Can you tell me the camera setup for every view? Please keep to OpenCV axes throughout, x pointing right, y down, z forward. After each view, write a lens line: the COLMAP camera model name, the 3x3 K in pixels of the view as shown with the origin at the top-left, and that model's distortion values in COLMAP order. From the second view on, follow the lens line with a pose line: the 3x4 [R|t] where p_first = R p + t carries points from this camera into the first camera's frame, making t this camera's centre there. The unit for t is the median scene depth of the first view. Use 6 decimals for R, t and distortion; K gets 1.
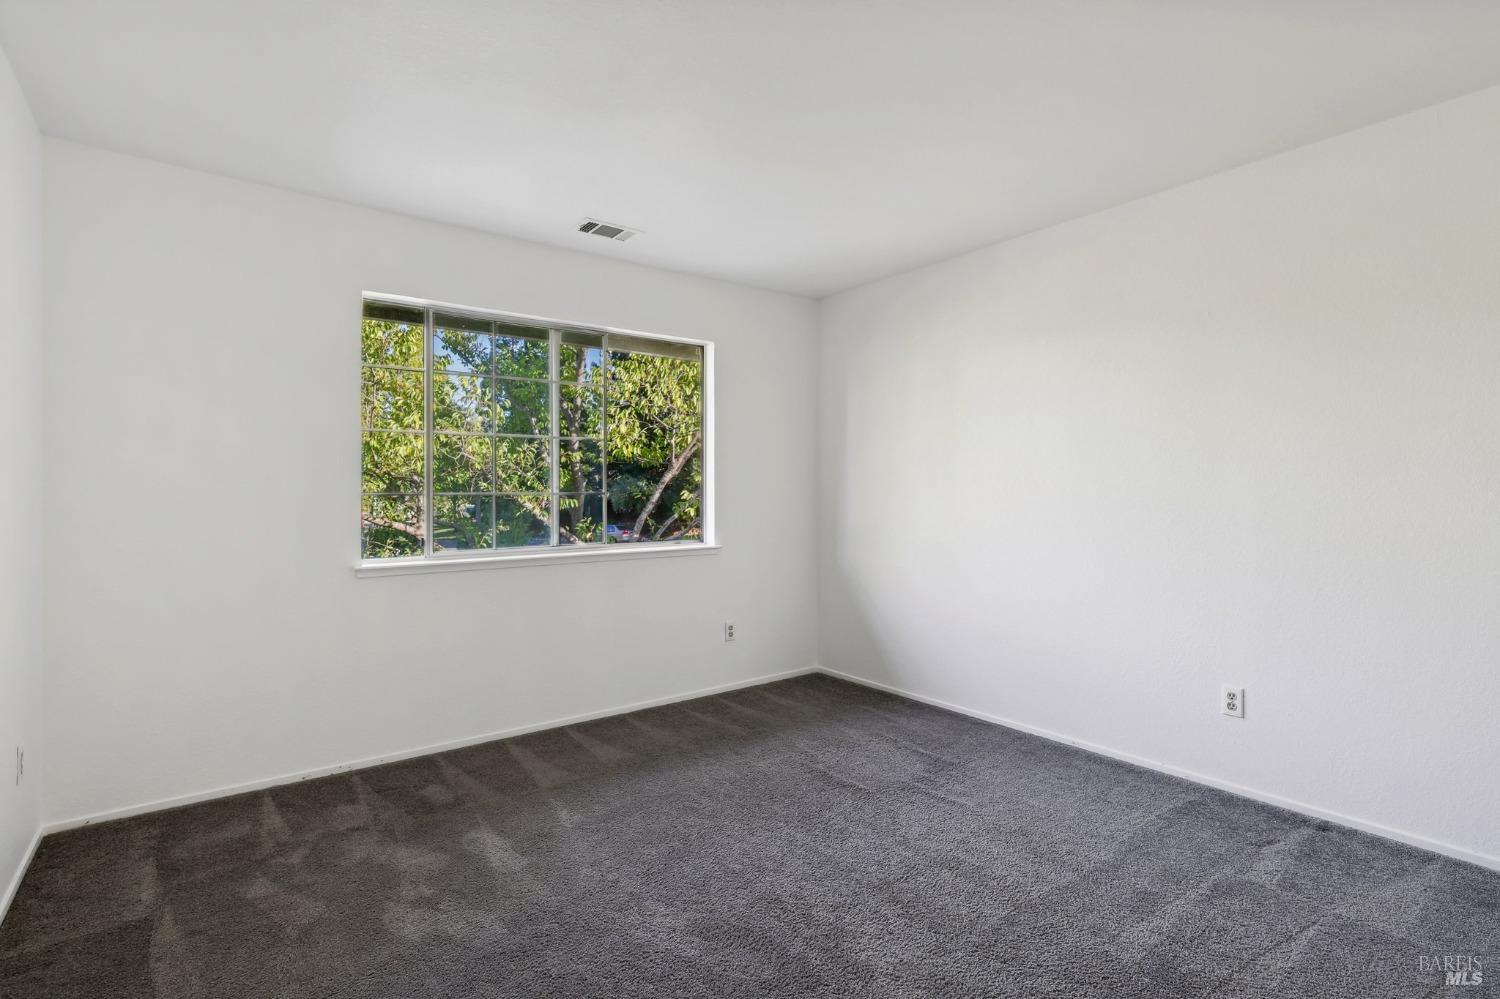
lens RADIAL K [[696.9, 0, 753.9], [0, 696.9, 502.0], [0, 0, 1]] dist [-0.002064, 0.000035]
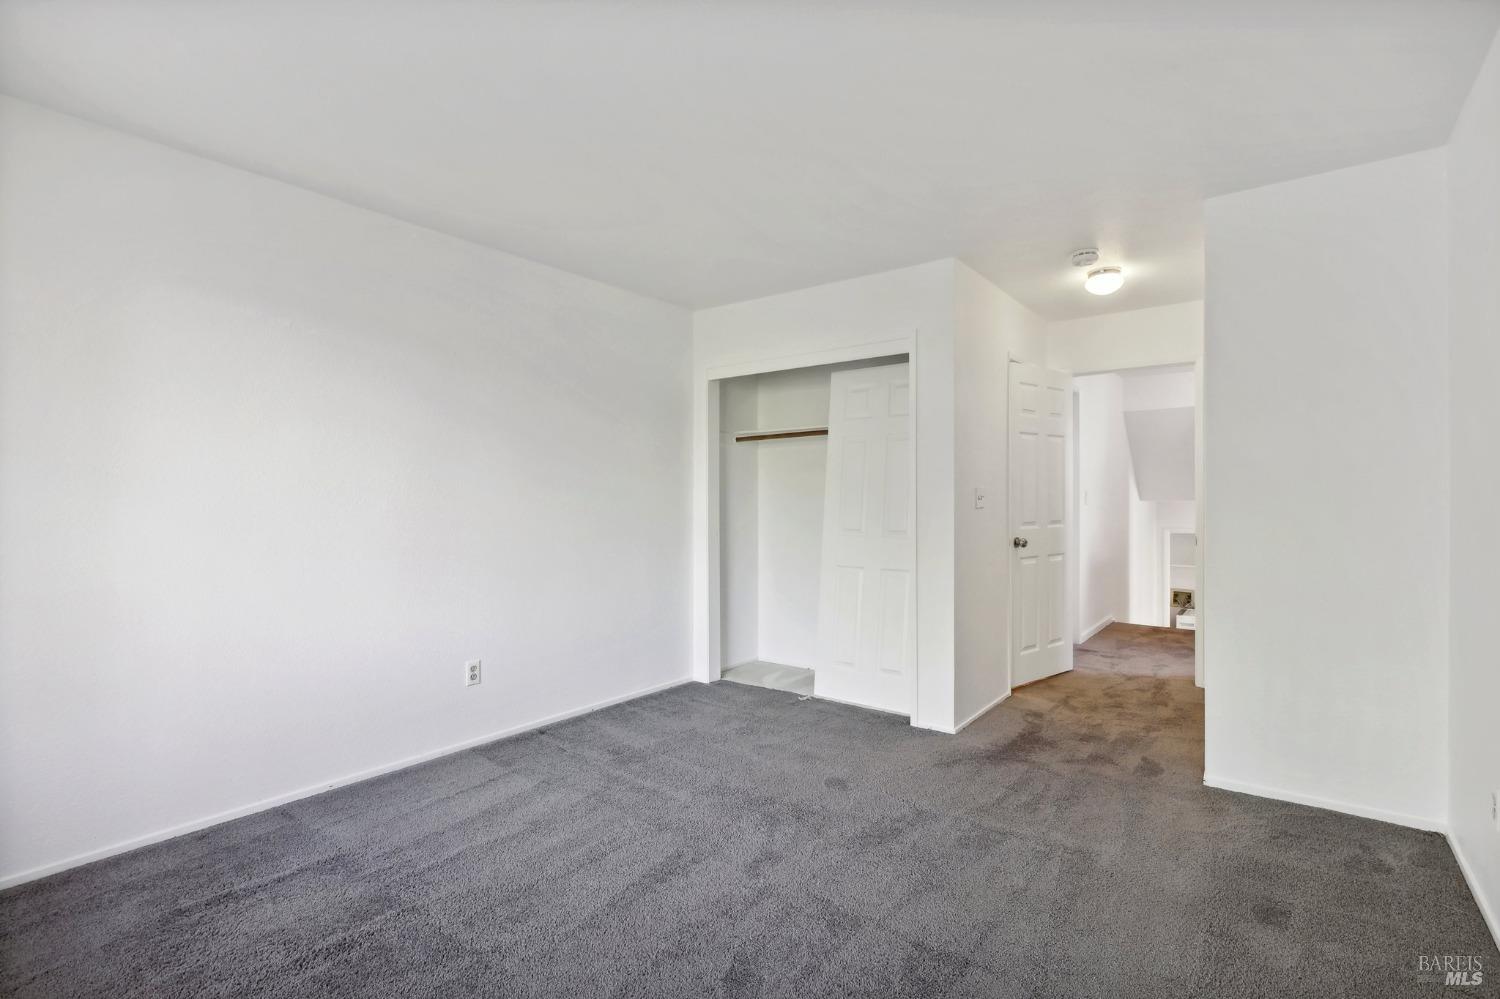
lens RADIAL K [[696.9, 0, 753.7], [0, 696.9, 502.1], [0, 0, 1]] dist [-0.002064, 0.000035]
pose [[-0.256808, 0.006375, 0.966441, -0.643926], [0.019292, 0.999813, -0.001469, -0.006937], [-0.966270, 0.018267, -0.256883, 0.829587]]
